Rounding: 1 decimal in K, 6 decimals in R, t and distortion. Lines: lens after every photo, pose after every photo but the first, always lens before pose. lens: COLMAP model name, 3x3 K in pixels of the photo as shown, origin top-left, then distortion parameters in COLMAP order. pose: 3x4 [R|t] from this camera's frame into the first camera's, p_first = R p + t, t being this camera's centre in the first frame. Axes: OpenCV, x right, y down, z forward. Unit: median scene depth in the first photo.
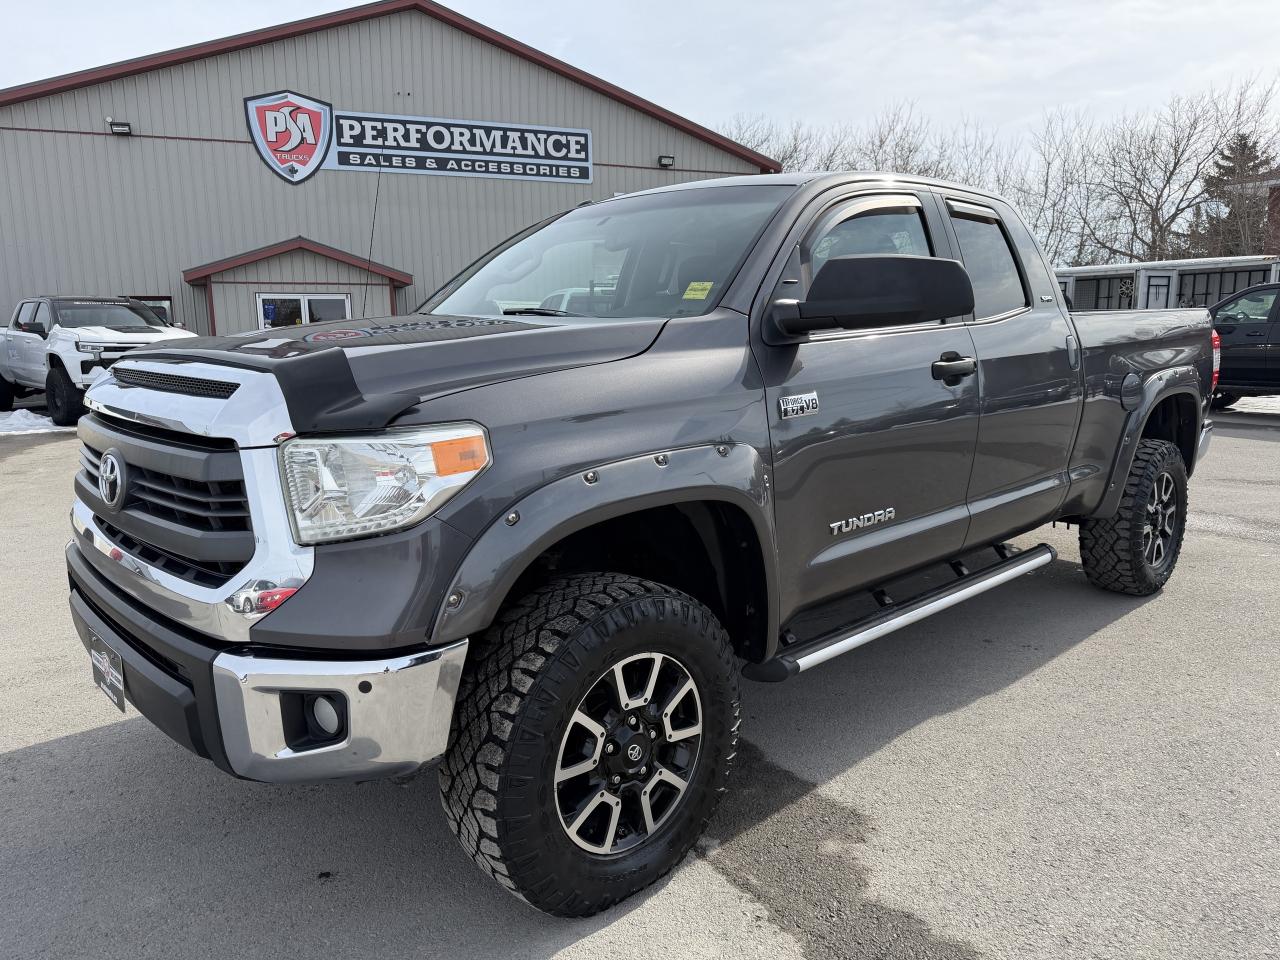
lens RADIAL K [[901.1, 0, 656.9], [0, 901.1, 512.6], [0, 0, 1]] dist [0.037589, -0.050787]
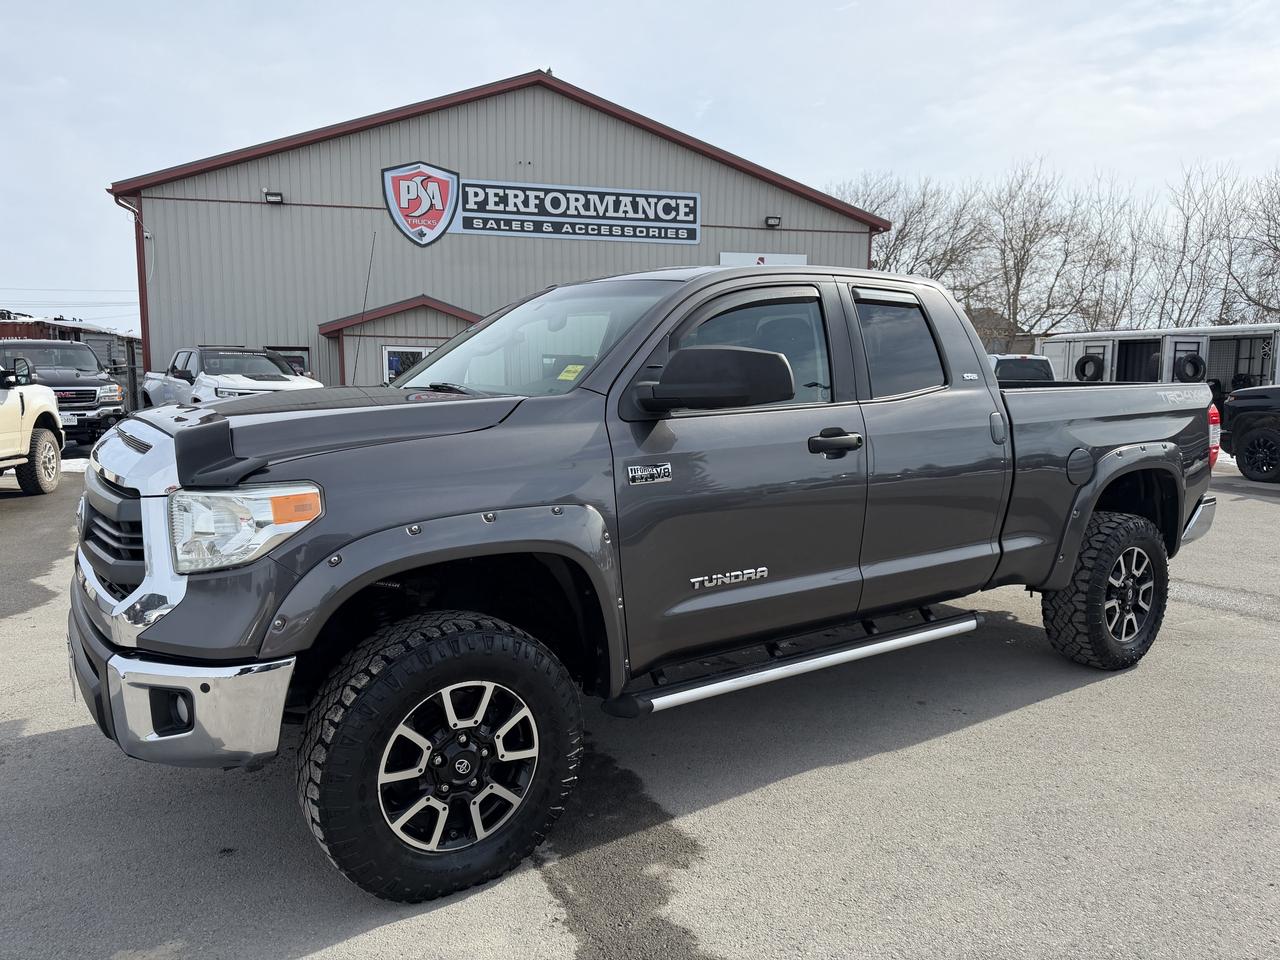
lens RADIAL K [[901.1, 0, 651.4], [0, 901.1, 517.8], [0, 0, 1]] dist [0.037589, -0.050787]
pose [[0.988523, 0.039785, -0.145737, 0.184656], [-0.046862, 0.997867, -0.045449, -0.006642], [0.143618, 0.051757, 0.988279, -0.068710]]
